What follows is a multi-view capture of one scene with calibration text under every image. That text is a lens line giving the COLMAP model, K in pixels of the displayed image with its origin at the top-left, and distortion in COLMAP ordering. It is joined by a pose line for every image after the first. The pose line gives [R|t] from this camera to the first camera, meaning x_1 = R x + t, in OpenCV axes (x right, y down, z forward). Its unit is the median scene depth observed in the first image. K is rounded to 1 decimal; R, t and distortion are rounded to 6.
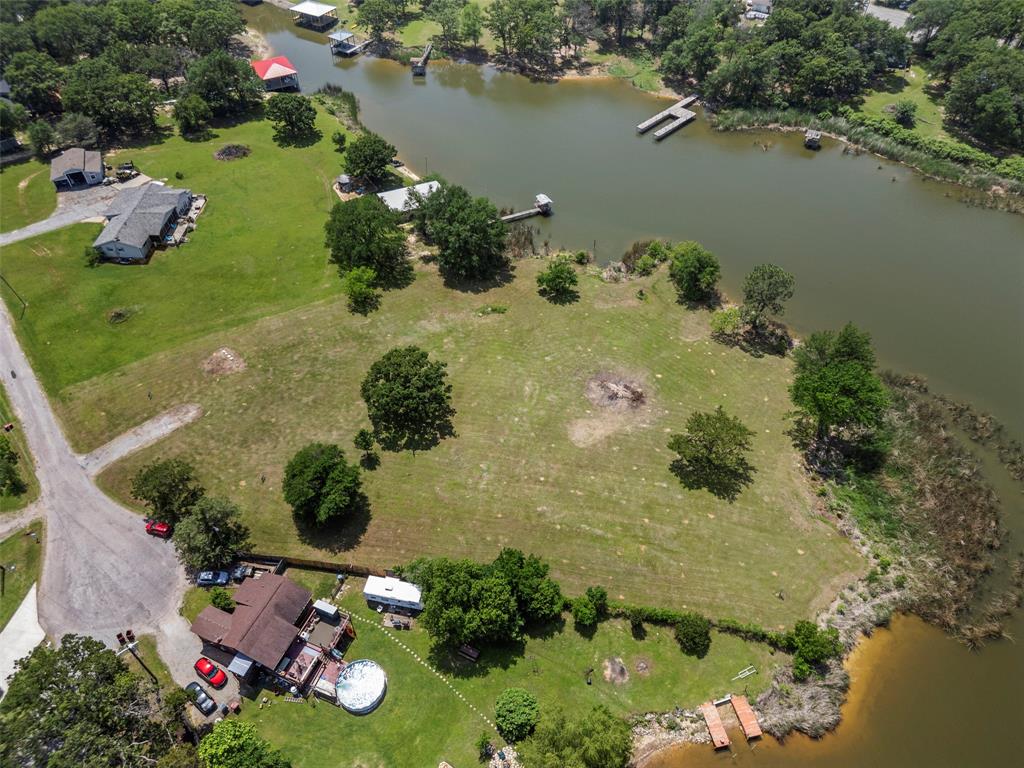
lens RADIAL K [[717.9, 0, 513.2], [0, 717.9, 382.5], [0, 0, 1]] dist [0.071842, -0.068987]
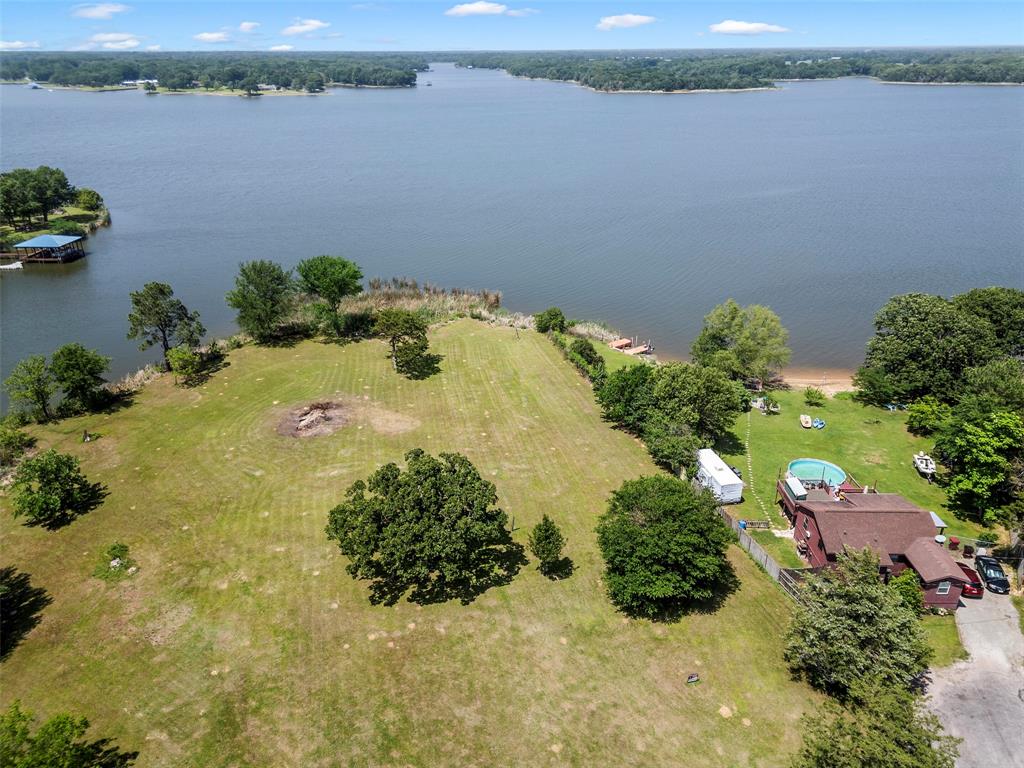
lens RADIAL K [[717.9, 0, 513.5], [0, 717.9, 376.3], [0, 0, 1]] dist [0.071842, -0.068987]
pose [[-0.391236, -0.369596, 0.842812, -0.587272], [0.676202, 0.505760, 0.535685, -0.288146], [-0.624248, 0.779490, 0.052050, 0.827463]]
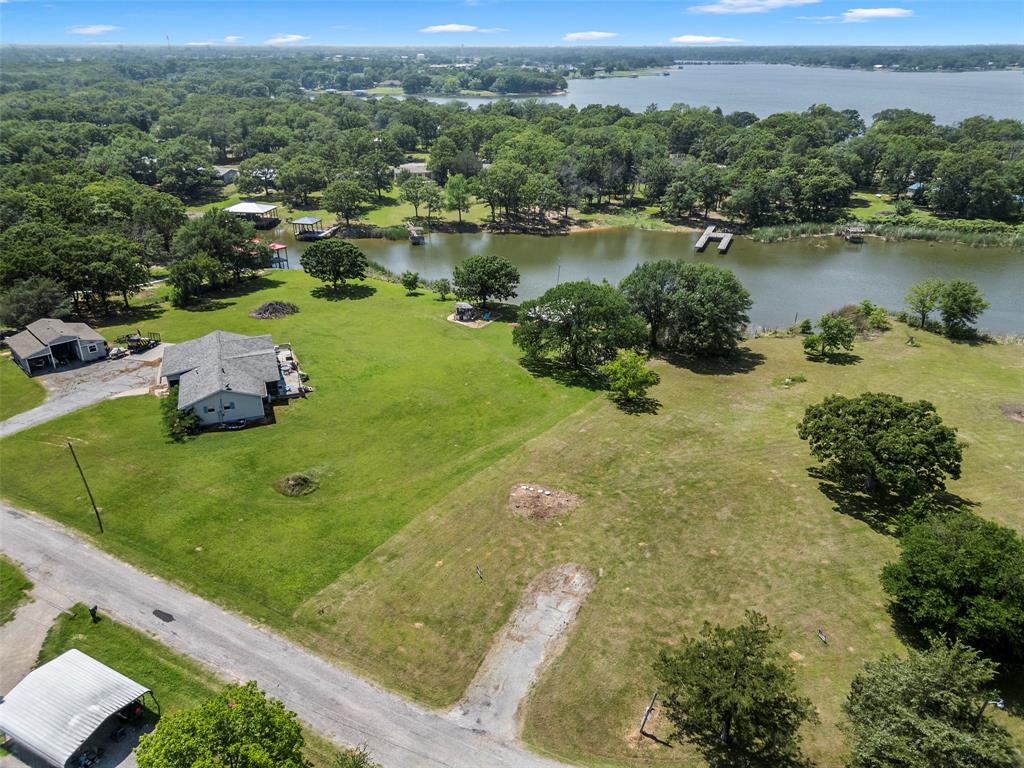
lens RADIAL K [[717.9, 0, 512.8], [0, 717.9, 382.7], [0, 0, 1]] dist [0.071842, -0.068987]
pose [[0.919598, -0.158010, 0.359683, -0.651348], [0.282350, 0.902421, -0.325447, 0.071630], [-0.273161, 0.400837, 0.874479, 0.500075]]
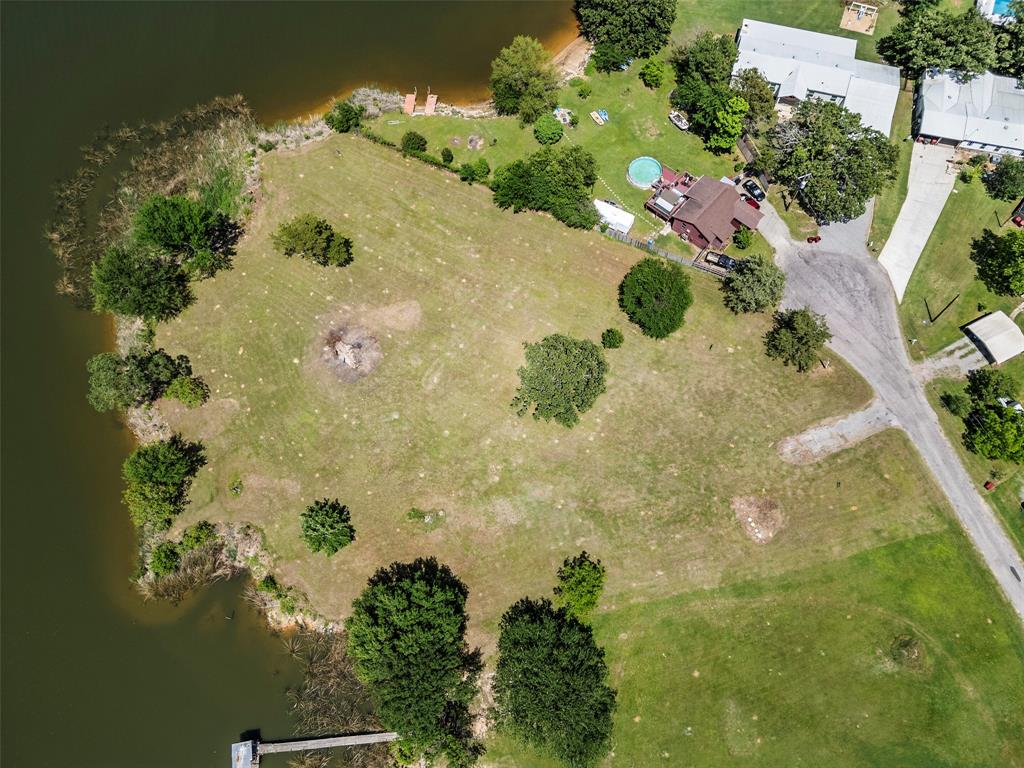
lens RADIAL K [[717.9, 0, 511.9], [0, 717.9, 378.4], [0, 0, 1]] dist [0.071842, -0.068987]
pose [[-0.944145, -0.289168, 0.158025, -0.232518], [0.266633, -0.388572, 0.881997, -0.825452], [-0.193642, 0.874868, 0.443970, 0.584207]]
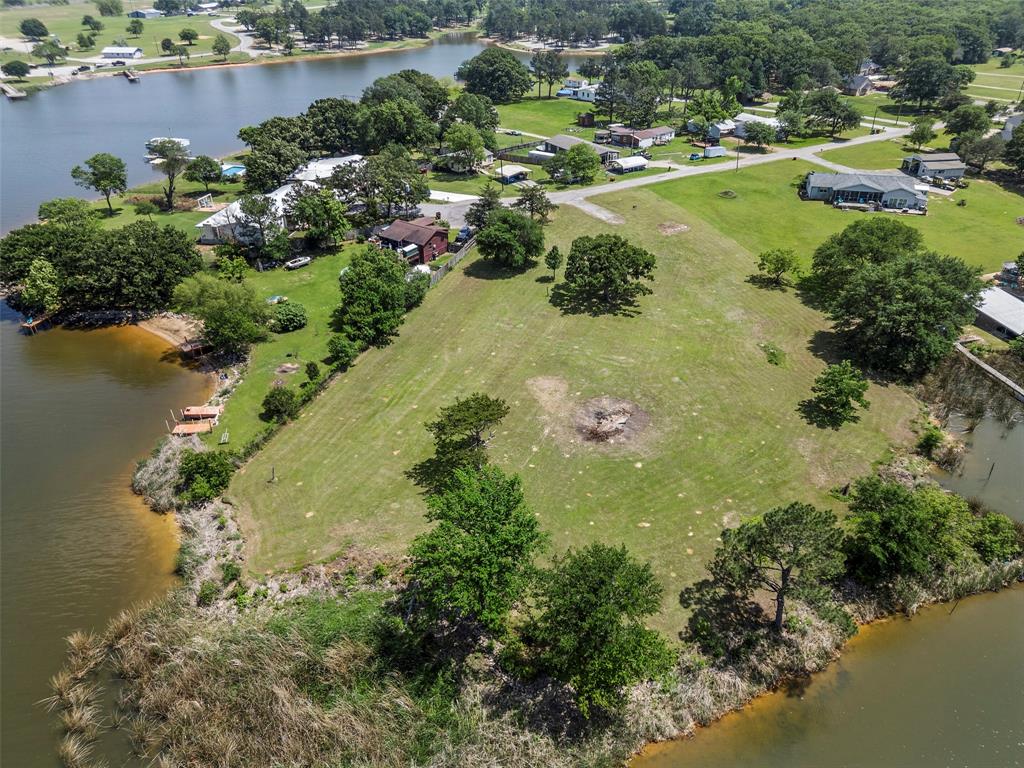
lens RADIAL K [[717.9, 0, 509.6], [0, 717.9, 382.0], [0, 0, 1]] dist [0.071842, -0.068987]
pose [[-0.210544, 0.520394, -0.827564, 0.787708], [-0.711110, 0.499365, 0.494931, -0.311464], [0.670816, 0.692693, 0.264919, 0.736562]]
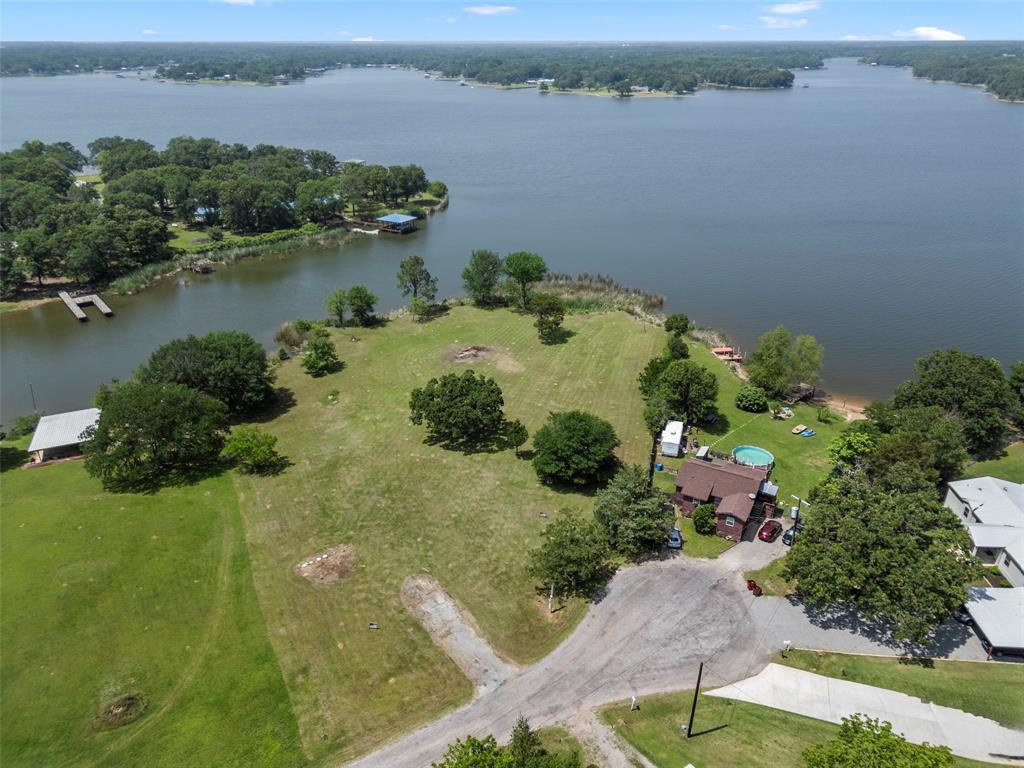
lens RADIAL K [[717.9, 0, 515.2], [0, 717.9, 375.7], [0, 0, 1]] dist [0.071842, -0.068987]
pose [[0.098726, -0.409111, 0.907128, -0.982949], [0.727368, 0.651770, 0.214784, -0.170986], [-0.679109, 0.638611, 0.361920, 0.562176]]
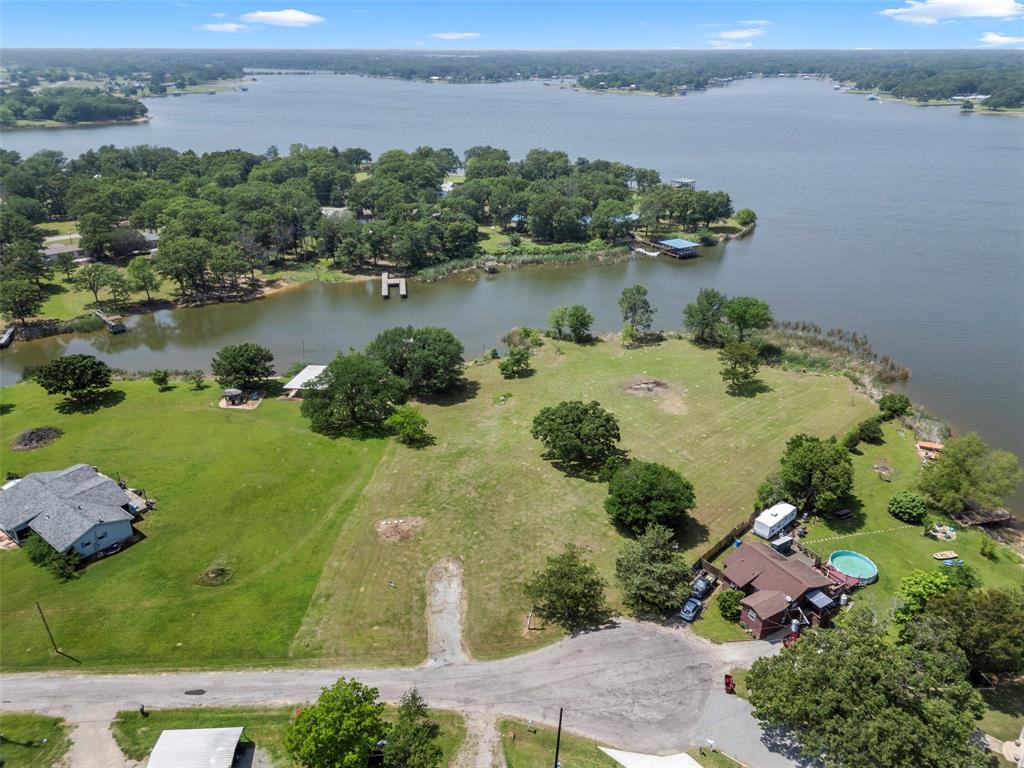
lens RADIAL K [[717.9, 0, 515.3], [0, 717.9, 380.0], [0, 0, 1]] dist [0.071842, -0.068987]
pose [[0.585331, -0.330328, 0.740453, -0.939664], [0.589108, 0.800741, -0.108469, 0.004639], [-0.557081, 0.499697, 0.663298, 0.308406]]
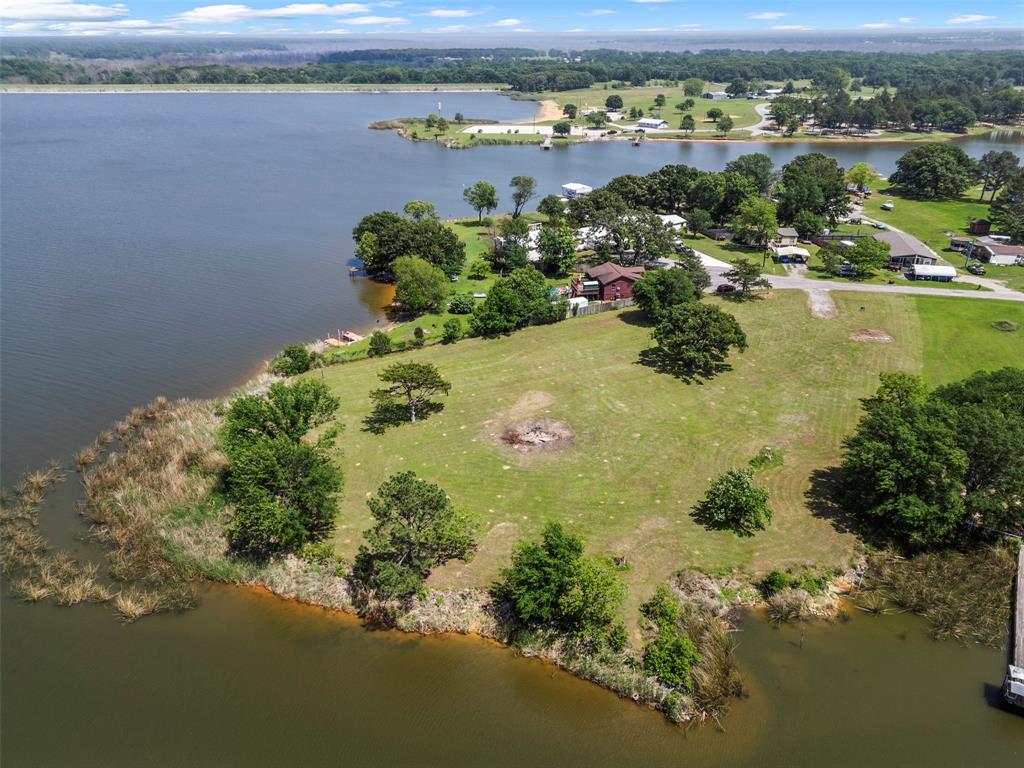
lens RADIAL K [[717.9, 0, 509.6], [0, 717.9, 374.9], [0, 0, 1]] dist [0.071842, -0.068987]
pose [[-0.840835, 0.242620, -0.483872, 0.576642], [-0.387061, 0.355402, 0.850807, -0.731395], [0.378392, 0.902676, -0.204926, 1.139090]]
